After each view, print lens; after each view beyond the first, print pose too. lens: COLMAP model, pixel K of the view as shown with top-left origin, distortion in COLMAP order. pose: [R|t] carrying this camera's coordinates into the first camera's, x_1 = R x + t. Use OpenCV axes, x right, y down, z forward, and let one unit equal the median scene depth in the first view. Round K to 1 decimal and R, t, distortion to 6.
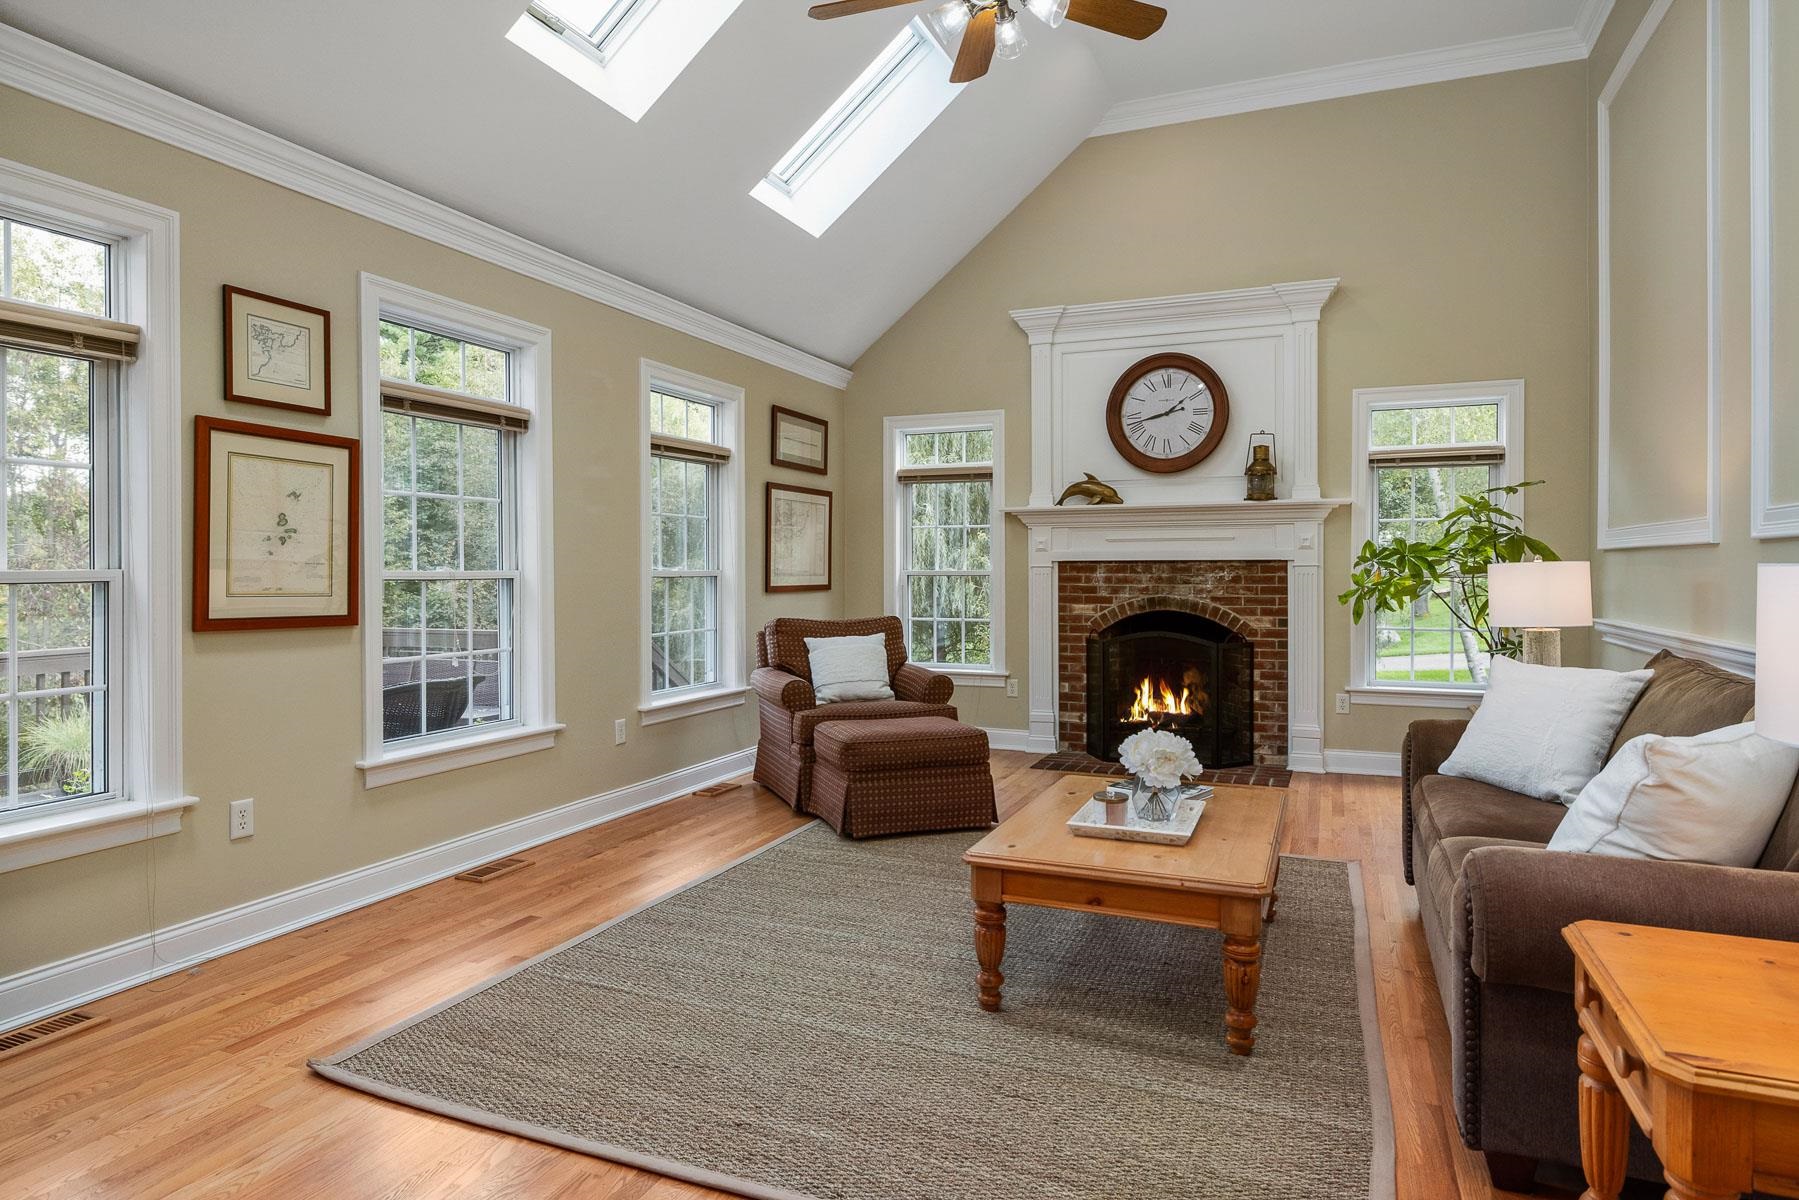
lens RADIAL K [[1050.1, 0, 902.6], [0, 1050.1, 582.9], [0, 0, 1]] dist [0.001252, -0.002294]
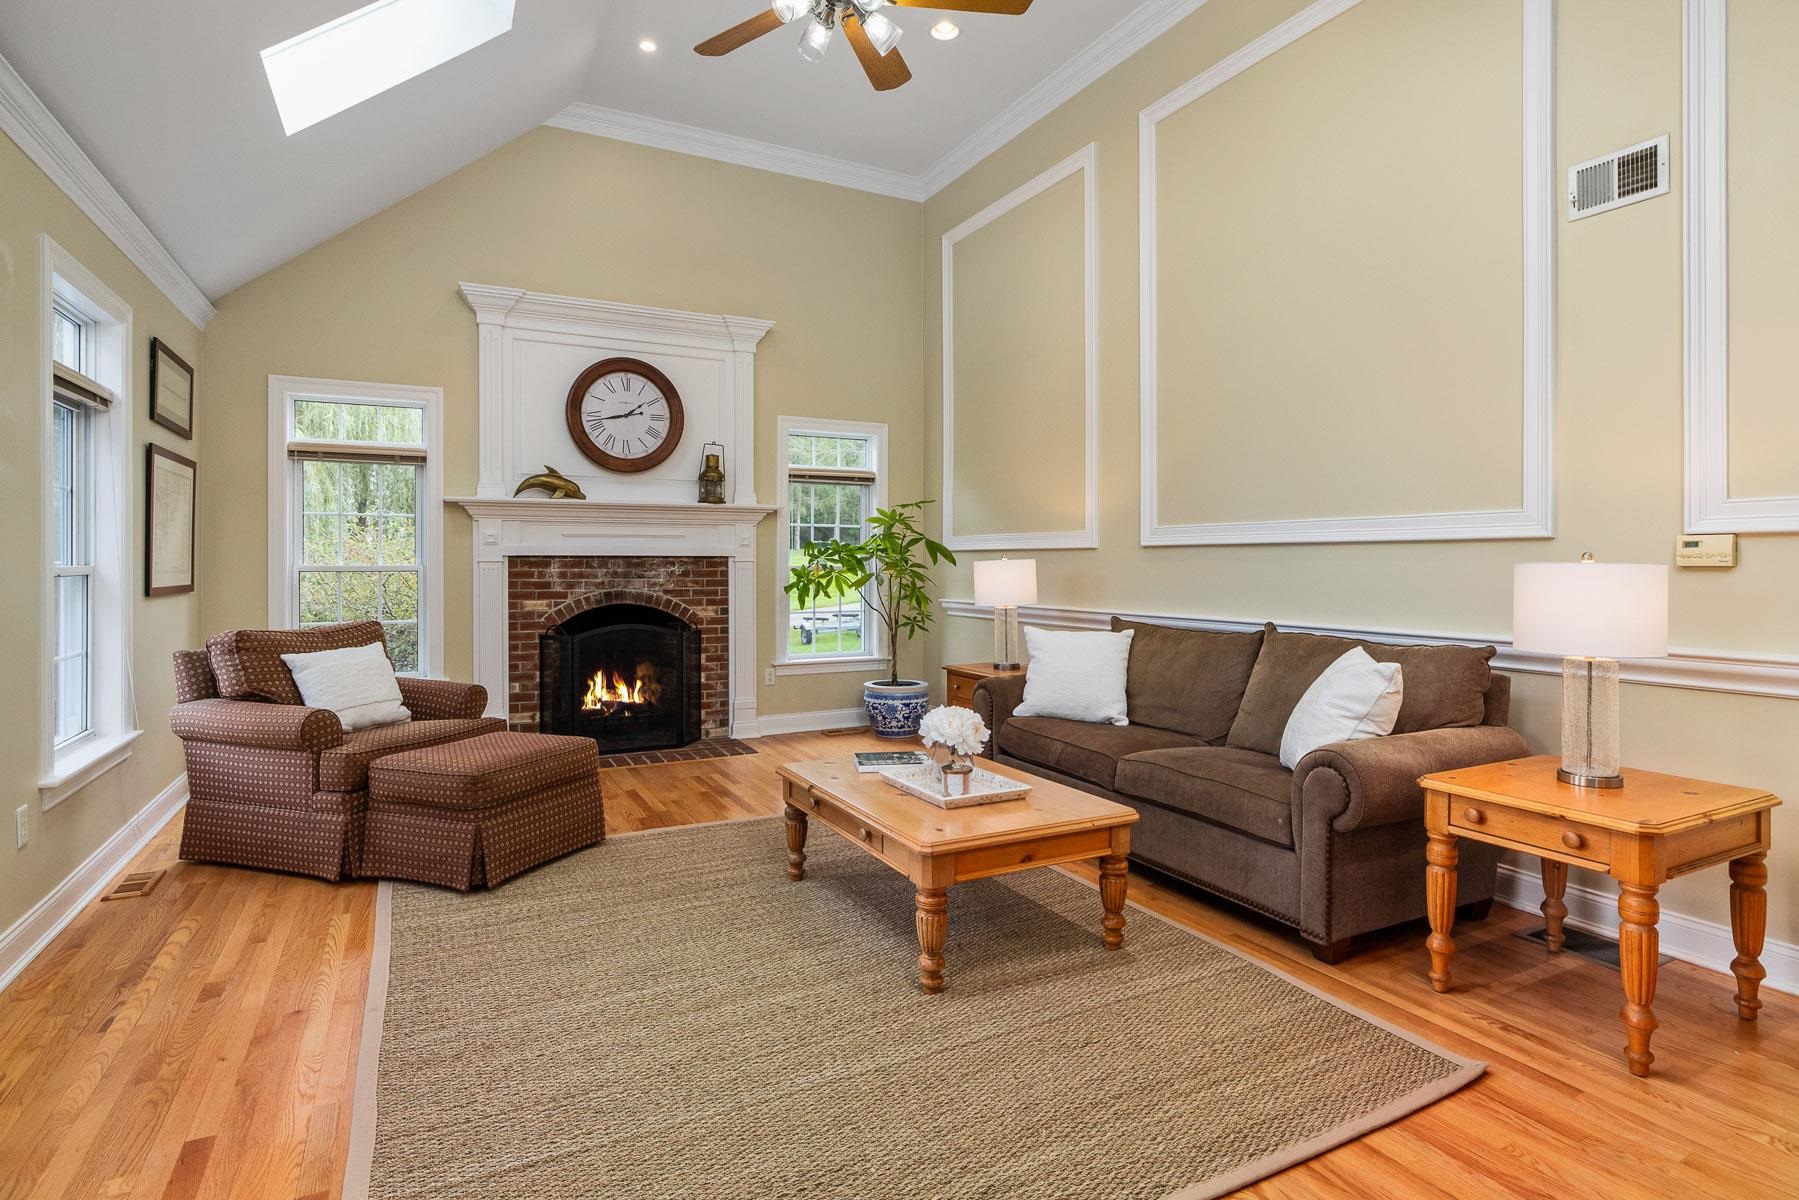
lens RADIAL K [[928.3, 0, 923.2], [0, 928.3, 564.9], [0, 0, 1]] dist [-0.003928, -0.000292]
pose [[0.635131, -0.000821, 0.772404, -0.278600], [0.009335, 0.999935, -0.006613, -0.003504], [-0.772348, 0.011410, 0.635098, 0.188107]]
